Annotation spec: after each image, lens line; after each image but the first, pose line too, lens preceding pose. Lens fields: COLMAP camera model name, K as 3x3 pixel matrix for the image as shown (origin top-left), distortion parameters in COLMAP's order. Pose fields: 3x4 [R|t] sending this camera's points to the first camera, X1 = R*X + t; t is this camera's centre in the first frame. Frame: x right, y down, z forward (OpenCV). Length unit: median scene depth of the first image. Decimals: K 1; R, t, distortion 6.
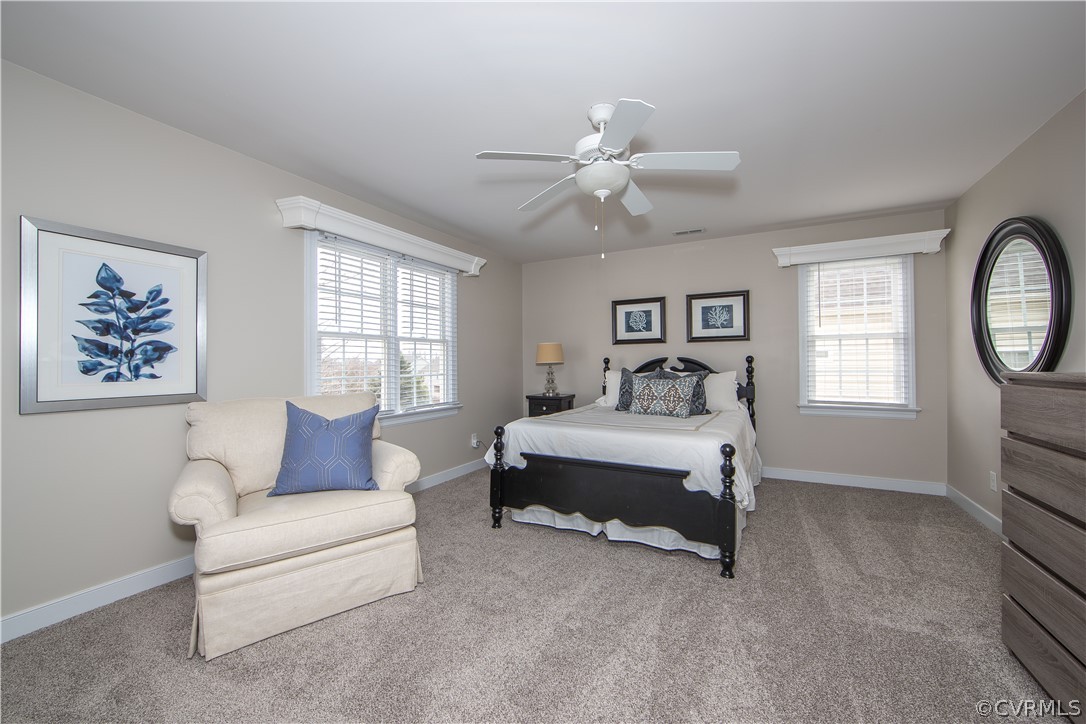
lens RADIAL K [[427.1, 0, 553.8], [0, 427.1, 364.1], [0, 0, 1]] dist [-0.010323, 0.000025]
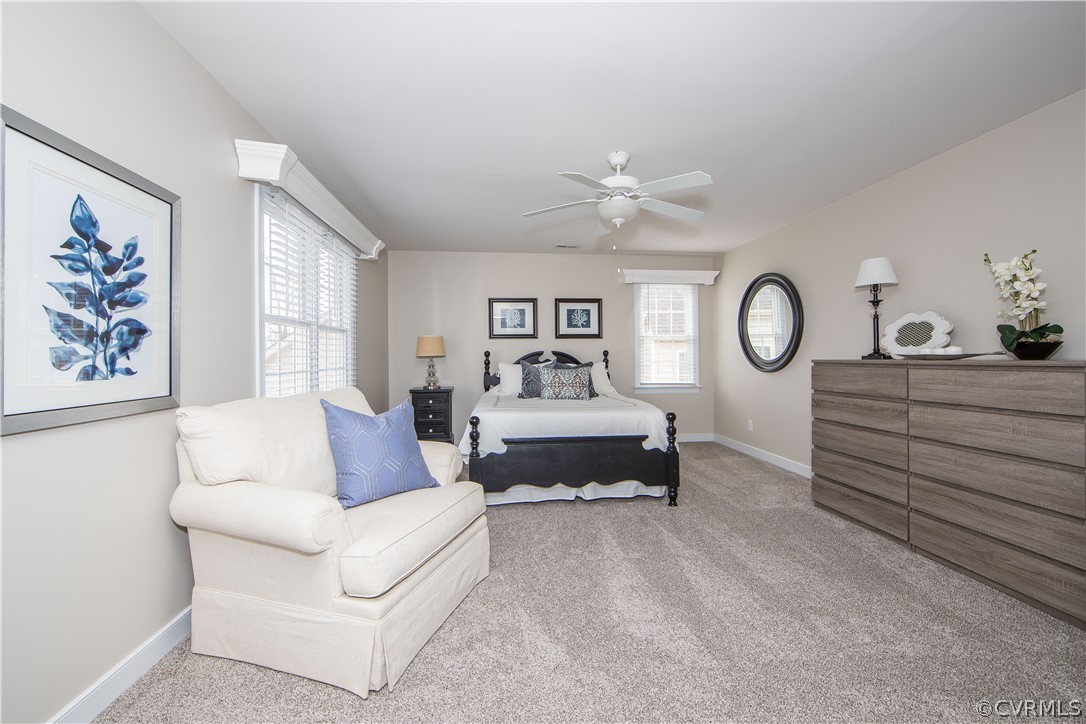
lens RADIAL K [[427.1, 0, 552.8], [0, 427.1, 359.3], [0, 0, 1]] dist [-0.010323, 0.000025]
pose [[0.823604, -0.002846, 0.567158, -0.713822], [0.002080, 0.999996, 0.001997, 0.008522], [-0.567161, -0.000465, 0.823607, 0.058183]]
